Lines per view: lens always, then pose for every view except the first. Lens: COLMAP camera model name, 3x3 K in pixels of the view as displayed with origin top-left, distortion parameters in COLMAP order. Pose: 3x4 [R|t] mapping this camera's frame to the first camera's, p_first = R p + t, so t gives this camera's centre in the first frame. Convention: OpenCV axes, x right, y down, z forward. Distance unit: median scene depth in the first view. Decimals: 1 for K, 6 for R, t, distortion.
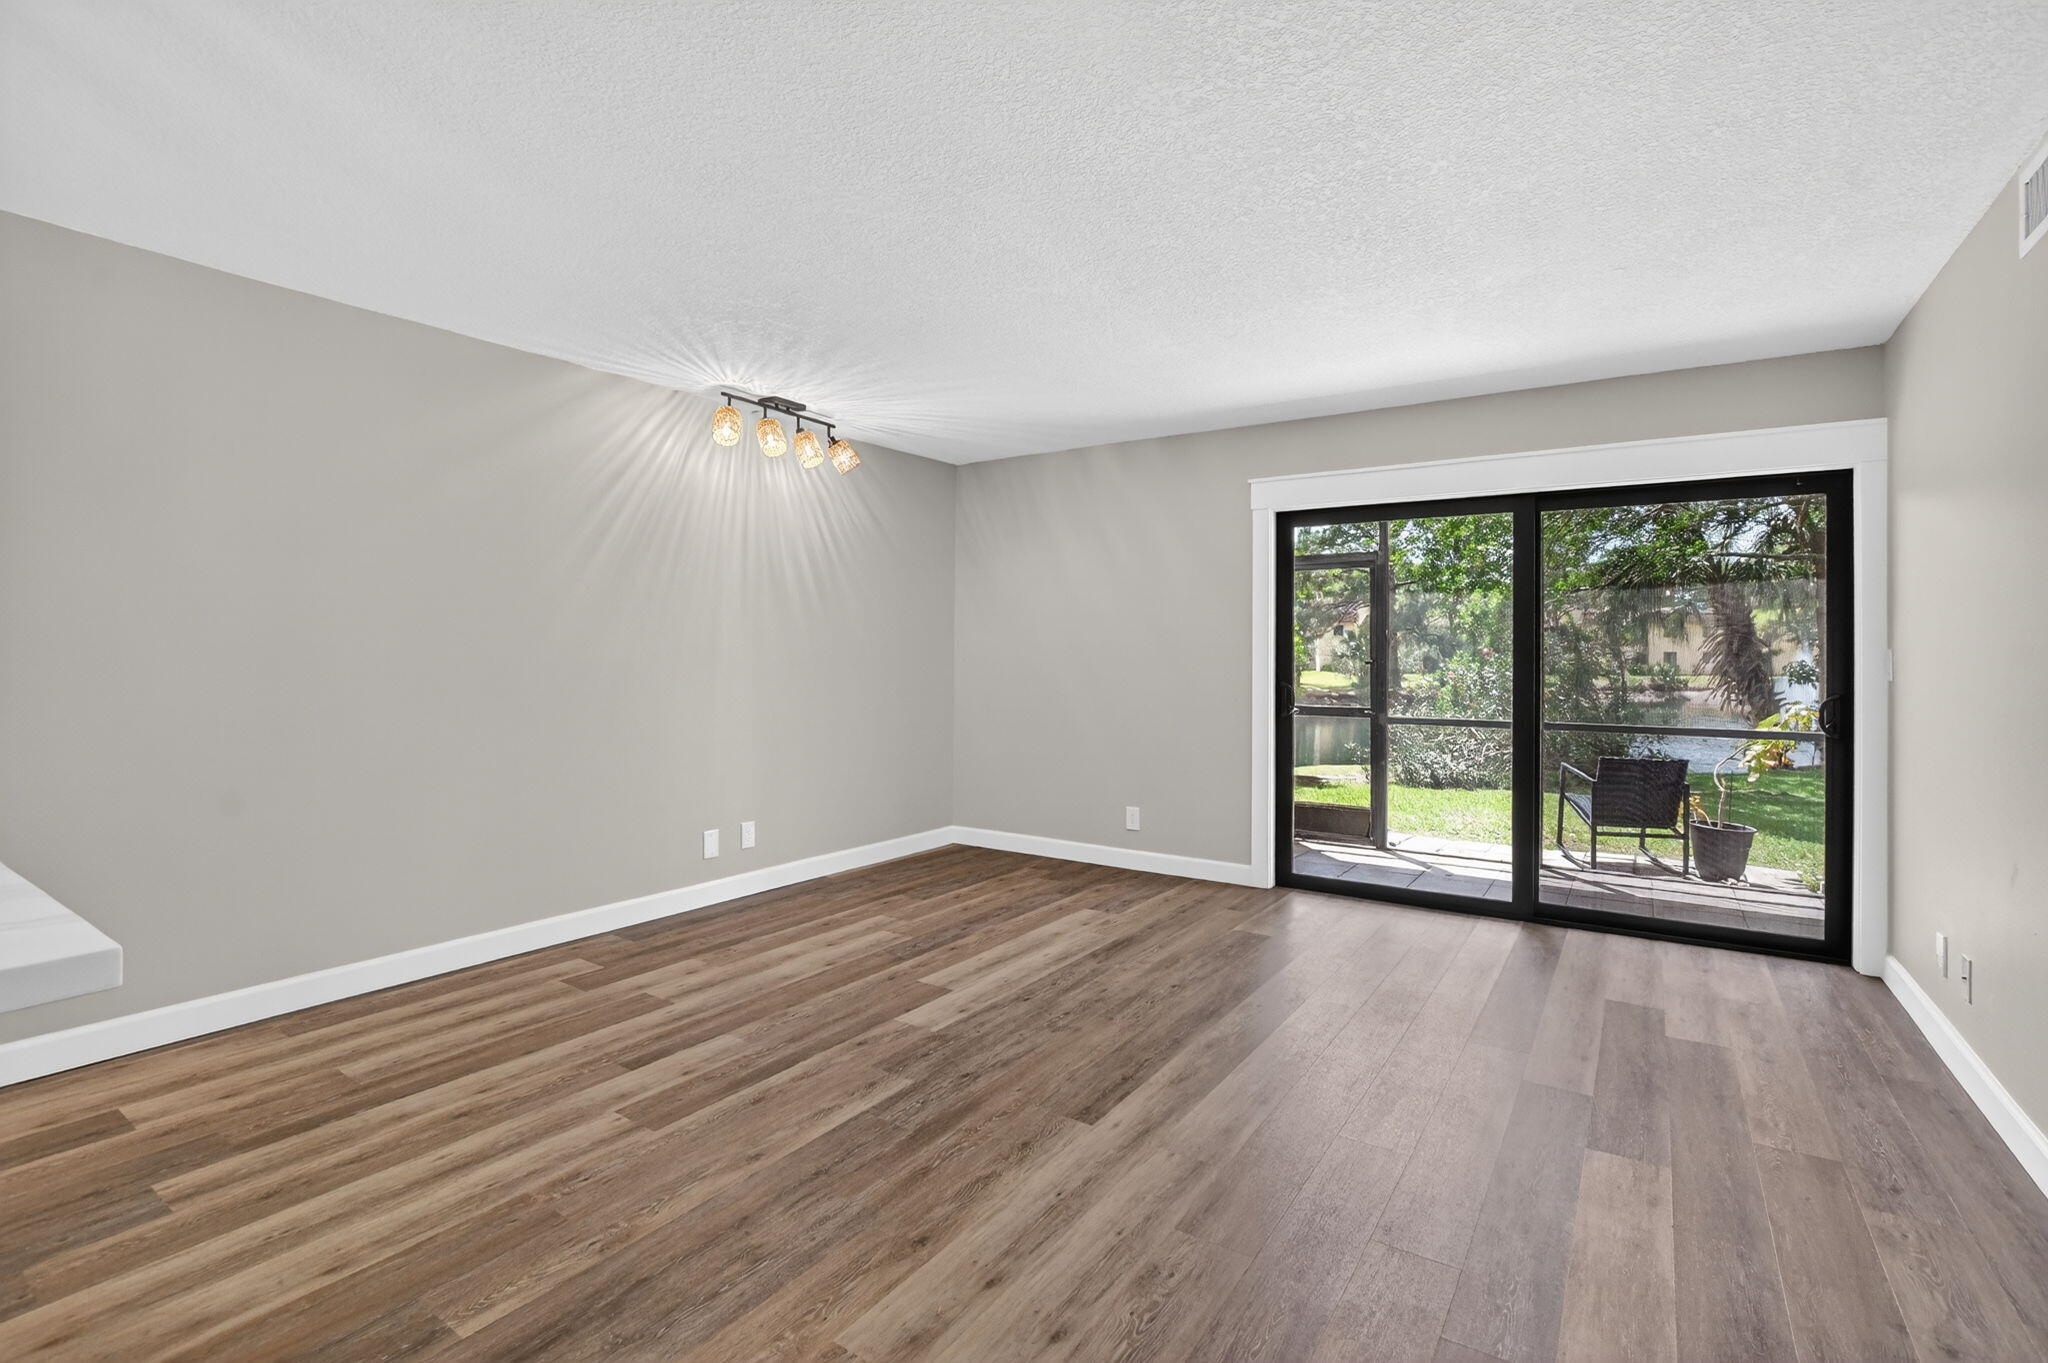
lens RADIAL K [[935.8, 0, 1030.4], [0, 935.8, 660.2], [0, 0, 1]] dist [-0.021311, 0.000197]
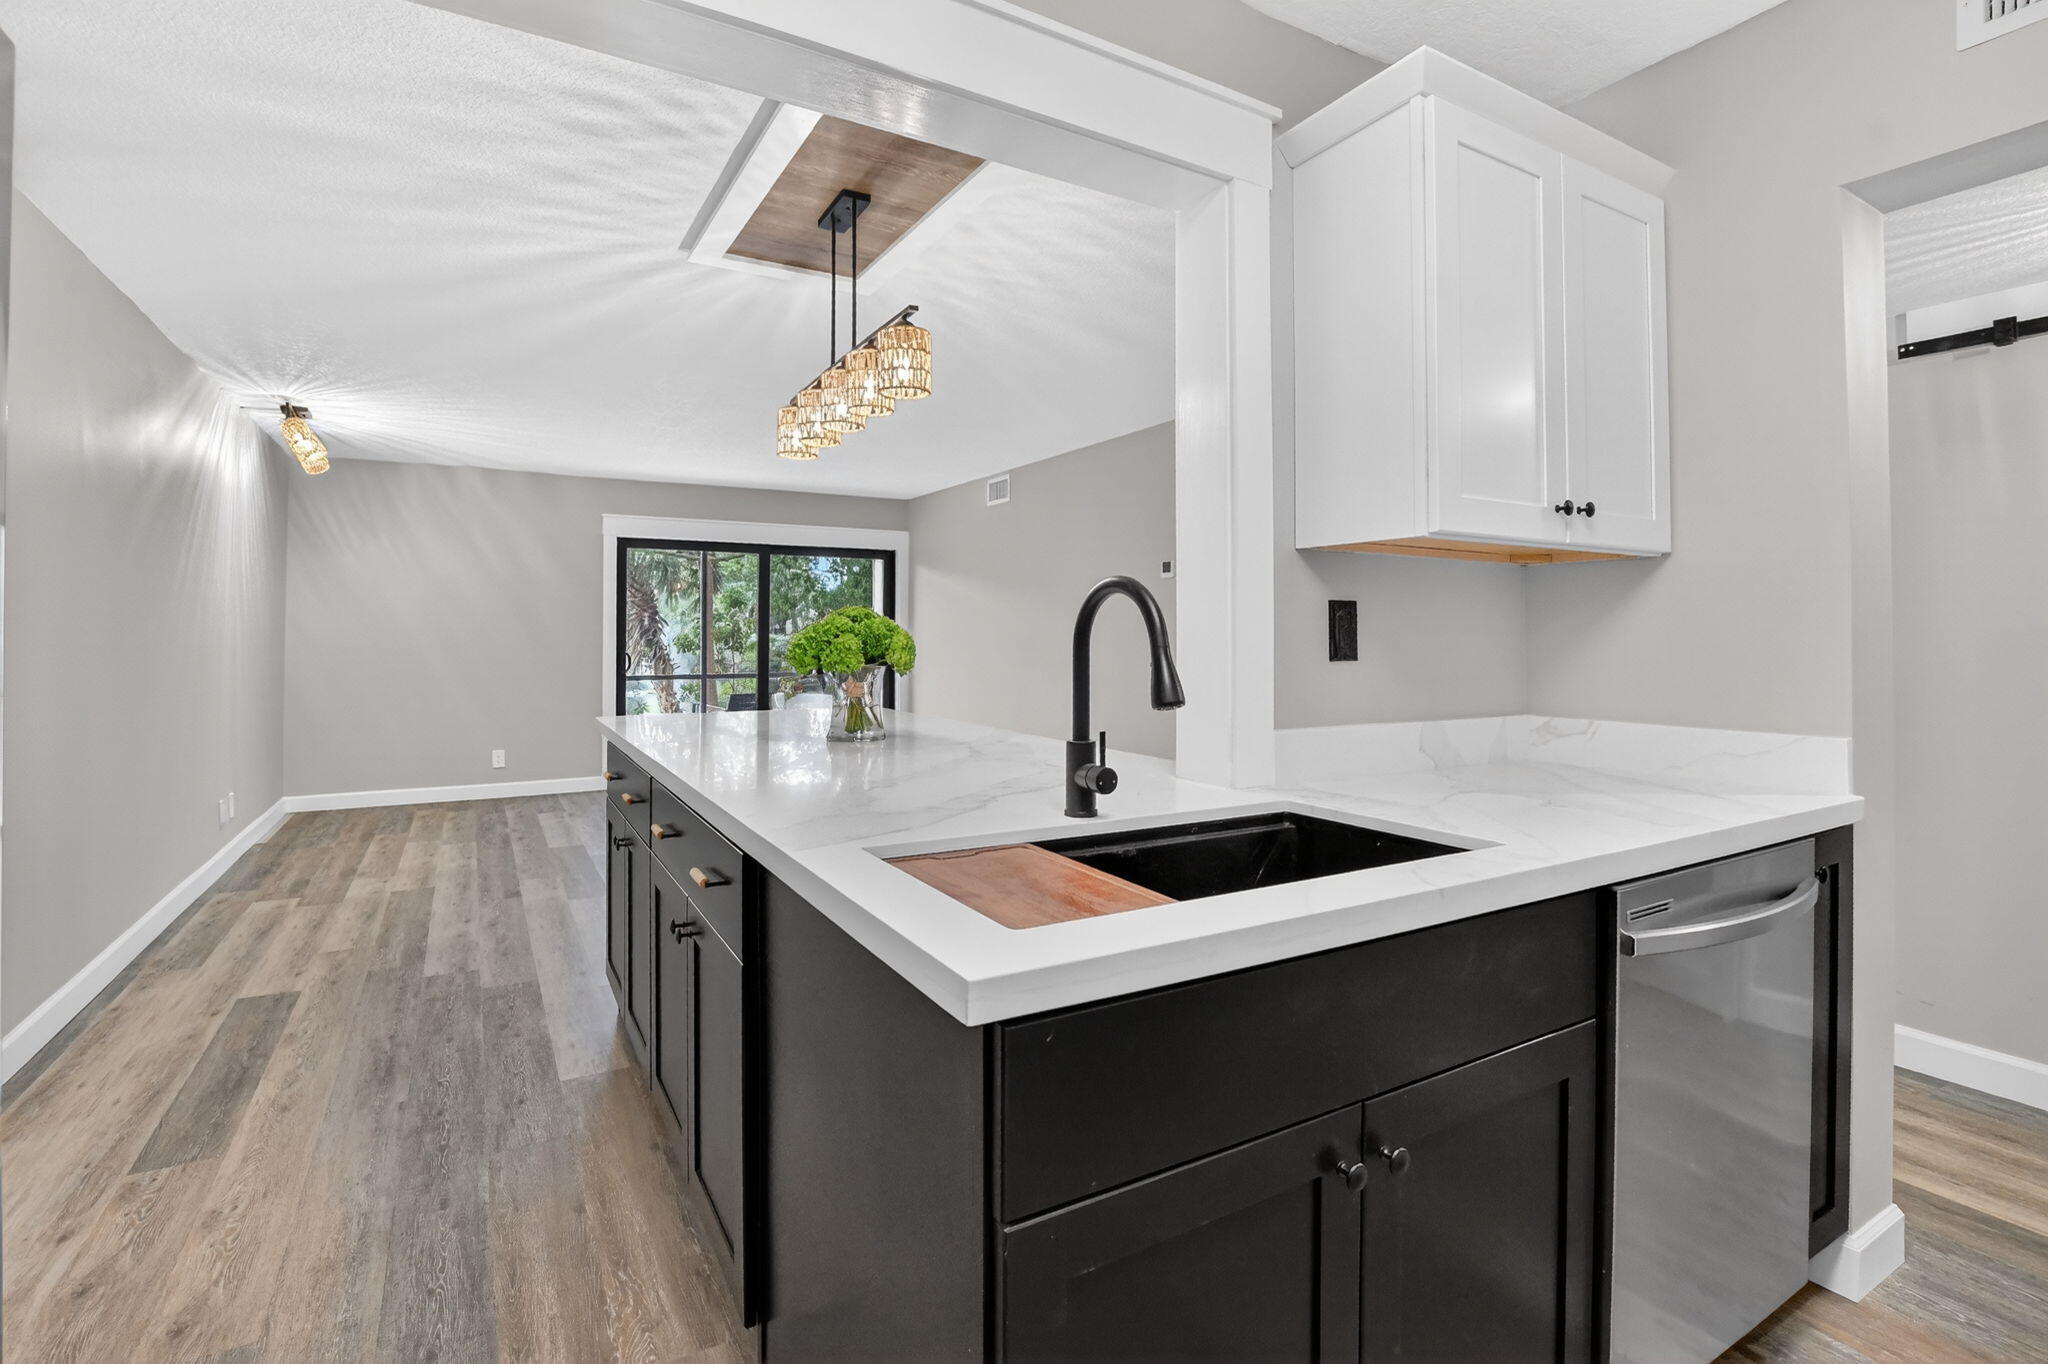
lens RADIAL K [[990.5, 0, 1021.6], [0, 990.5, 635.1], [0, 0, 1]] dist [0.000768, 0.000885]
pose [[0.456173, -0.007370, 0.889860, -1.466638], [0.007204, 0.999964, 0.004589, -0.009374], [-0.889862, 0.004317, 0.456210, -0.508692]]
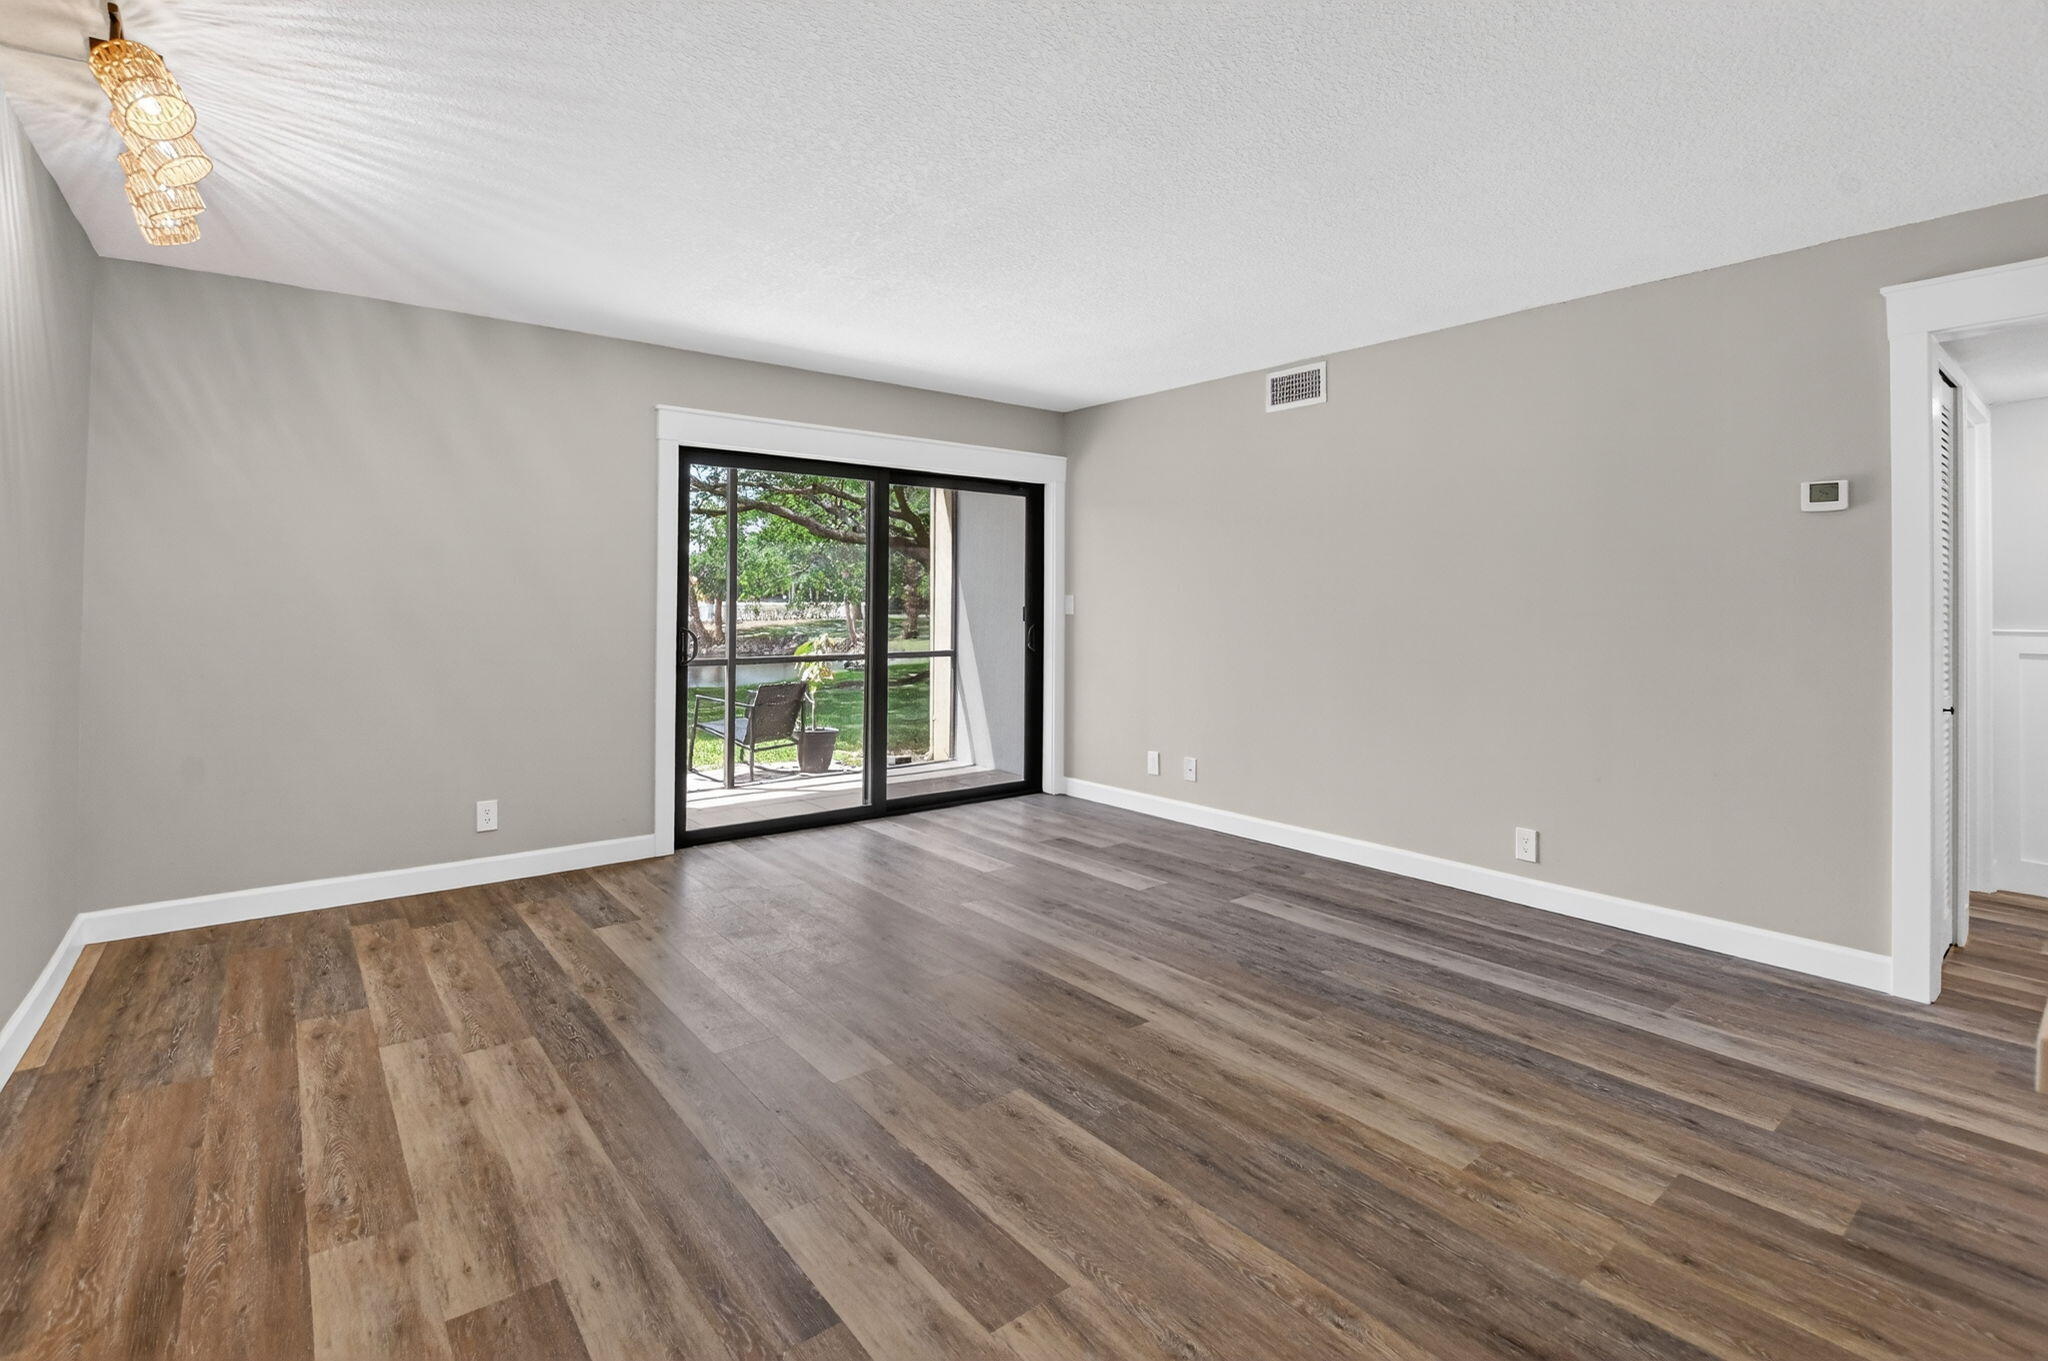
lens RADIAL K [[948.6, 0, 1013.6], [0, 948.6, 597.9], [0, 0, 1]] dist [-0.023572, 0.000555]
pose [[0.305252, 0.001994, 0.952270, -0.904755], [-0.000040, 0.999998, -0.002081, -0.007959], [-0.952272, 0.000597, 0.305251, 0.683290]]
